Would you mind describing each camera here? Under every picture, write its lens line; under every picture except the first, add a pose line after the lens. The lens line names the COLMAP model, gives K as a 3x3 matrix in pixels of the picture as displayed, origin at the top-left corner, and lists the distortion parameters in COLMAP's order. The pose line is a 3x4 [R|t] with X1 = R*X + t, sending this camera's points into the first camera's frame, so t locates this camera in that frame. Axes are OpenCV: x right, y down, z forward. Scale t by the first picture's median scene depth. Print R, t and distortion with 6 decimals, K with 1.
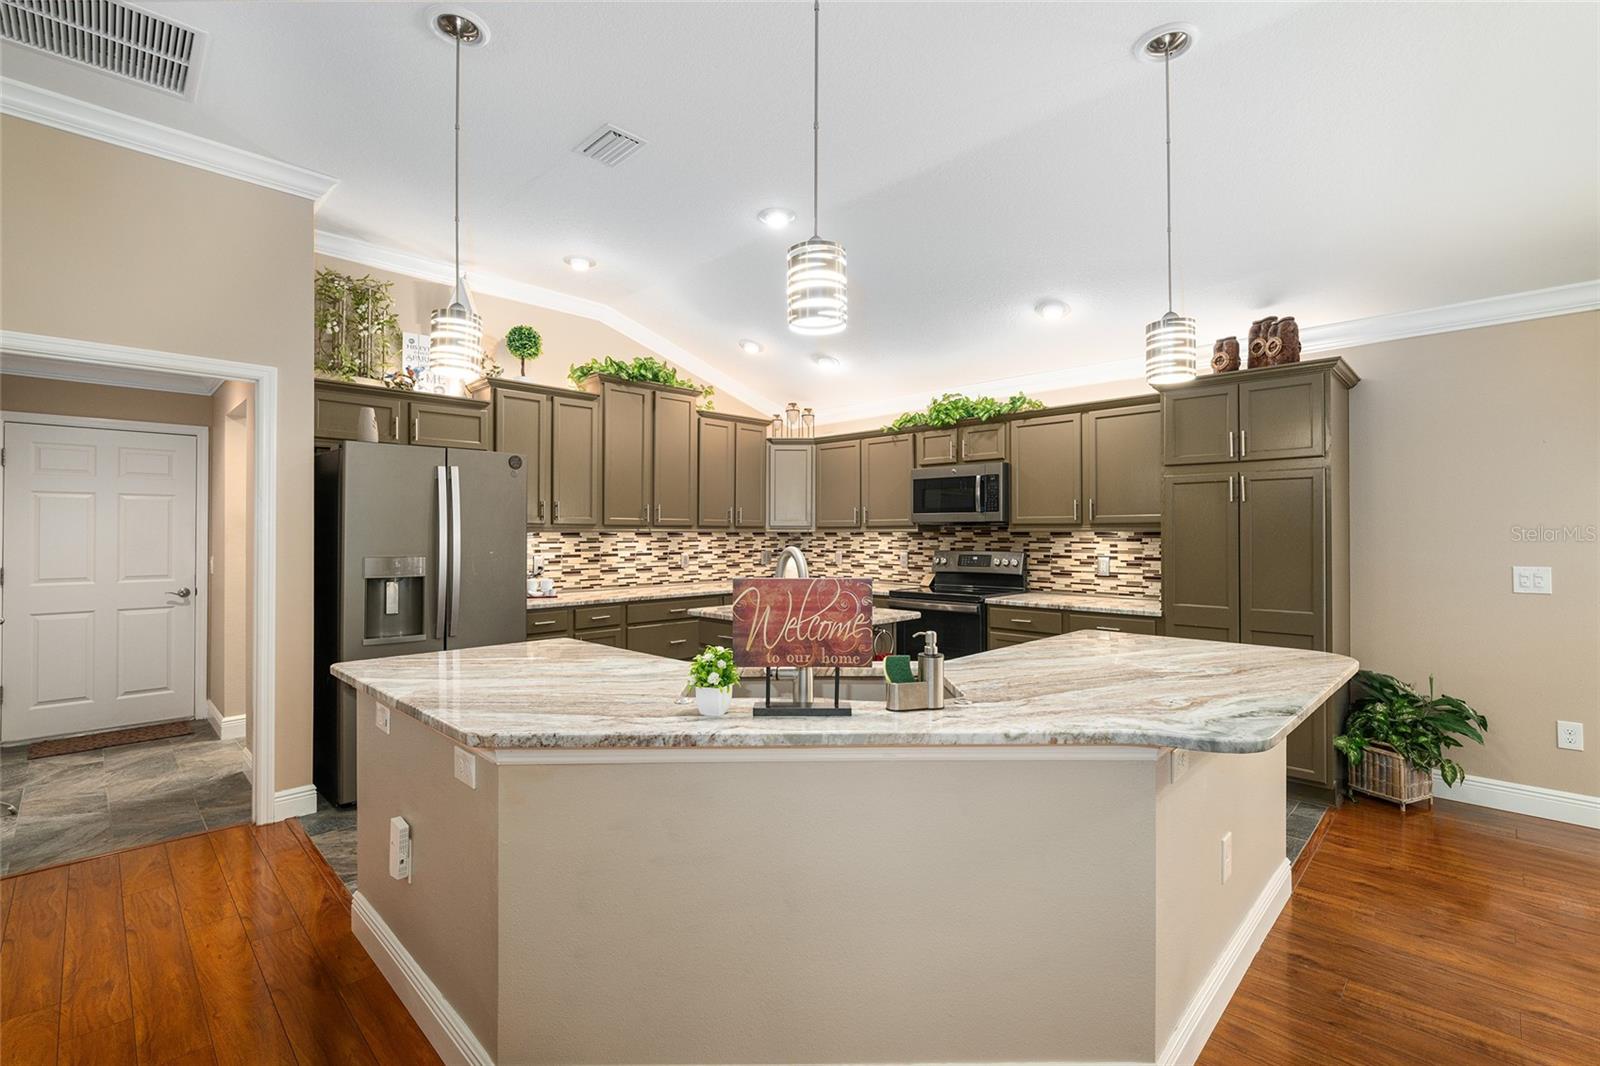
lens RADIAL K [[708.7, 0, 803.5], [0, 708.7, 525.9], [0, 0, 1]] dist [-0.001310, 0.000229]
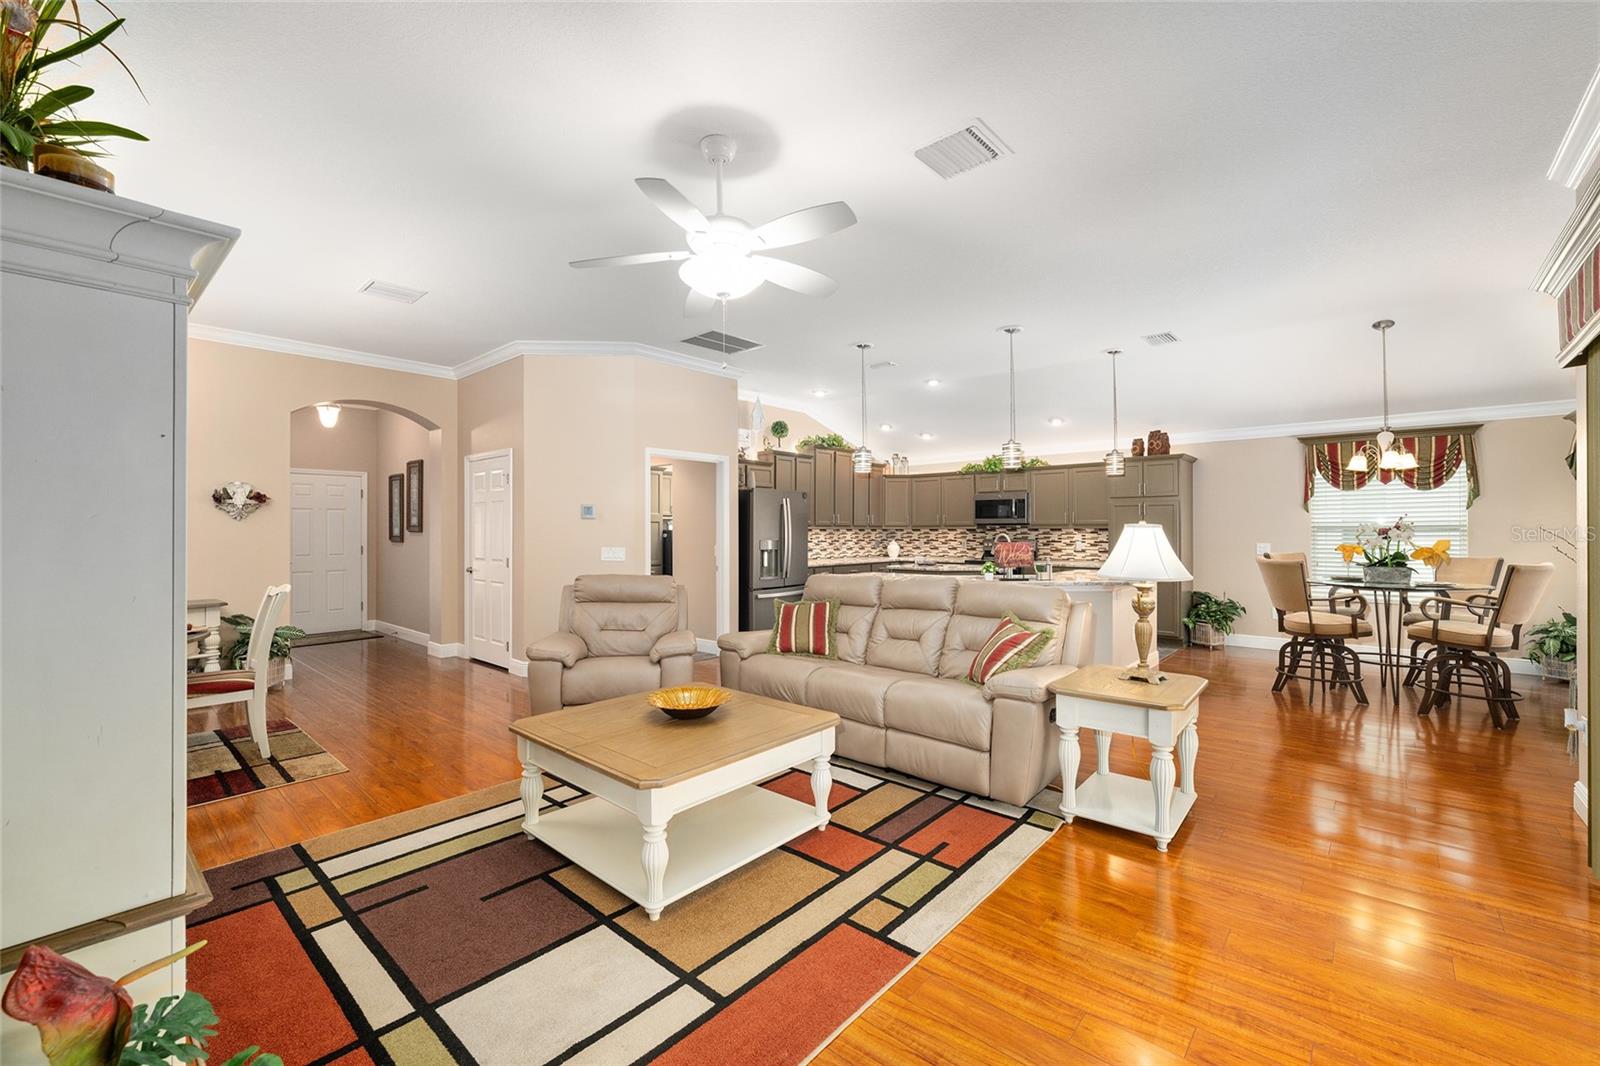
lens RADIAL K [[659.8, 0, 801.8], [0, 659.8, 526.3], [0, 0, 1]] dist [0.001195, 0.000075]
pose [[0.998774, -0.000879, 0.049499, -0.418786], [0.000652, 0.999989, 0.004606, -0.006869], [-0.049503, -0.004568, 0.998764, -0.762709]]
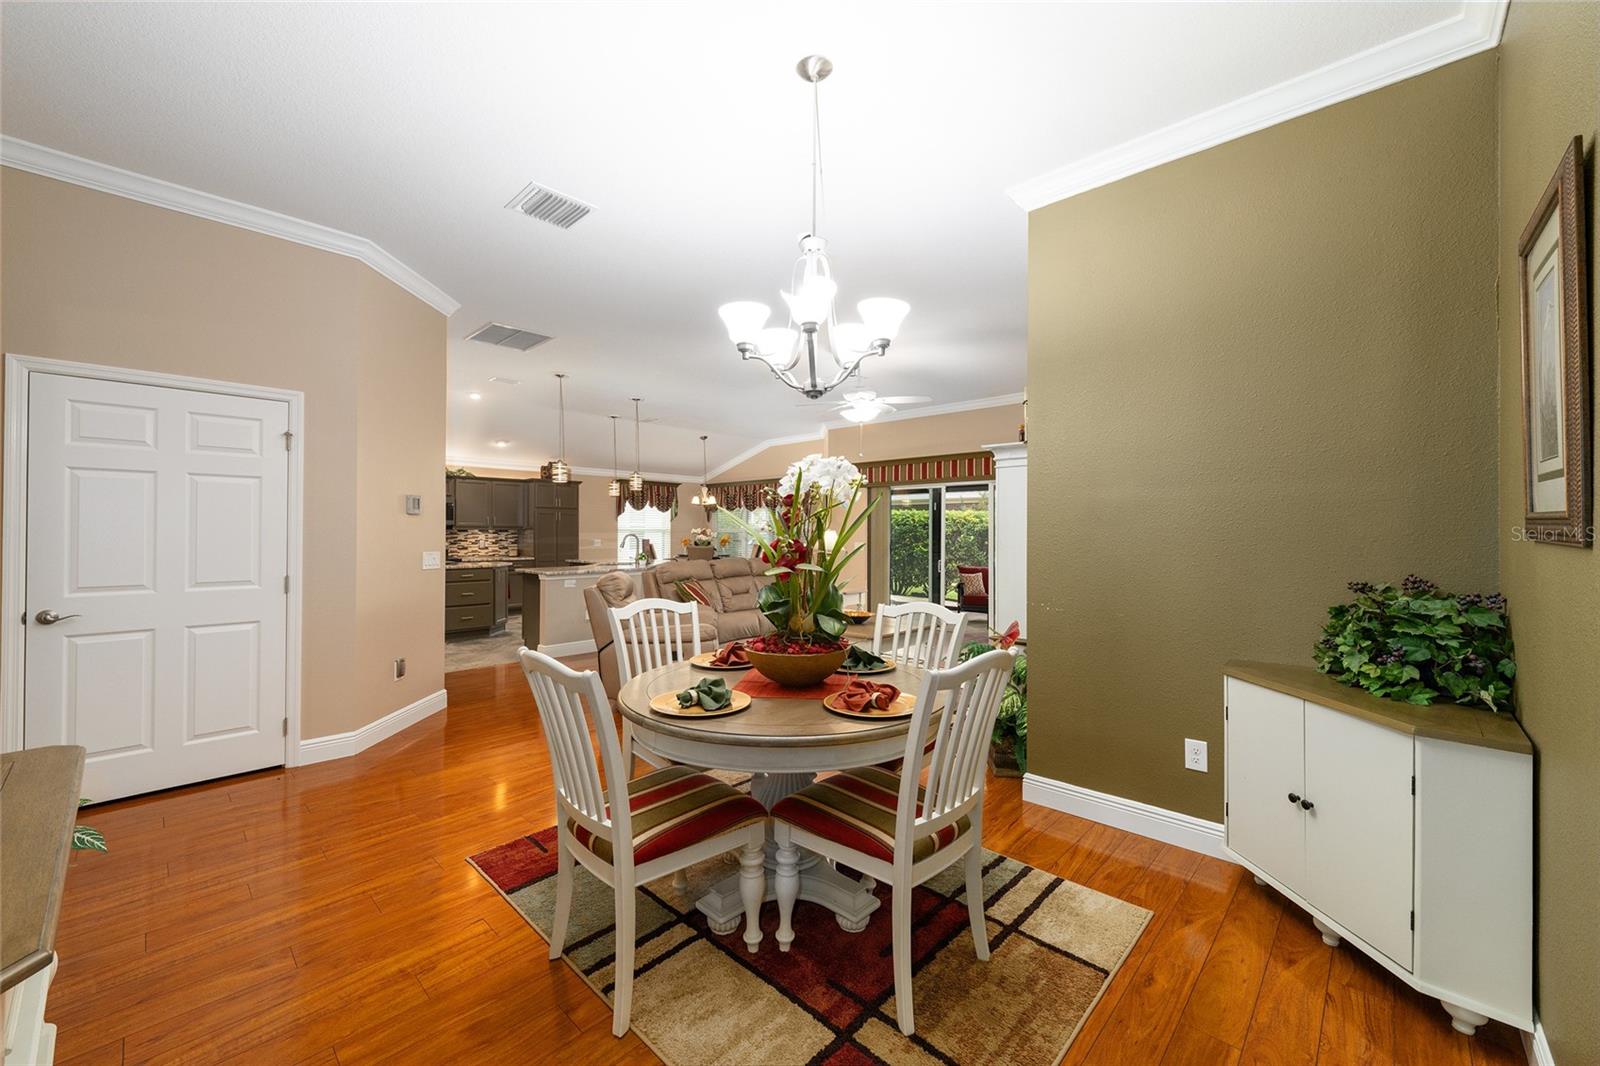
lens RADIAL K [[617.1, 0, 797.3], [0, 617.1, 525.8], [0, 0, 1]] dist [-0.001177, -0.000034]
pose [[-0.012825, 0.008484, 0.999882, -1.628559], [-0.013197, 0.999875, -0.008653, -0.001105], [-0.999831, -0.013306, -0.012712, -0.035656]]
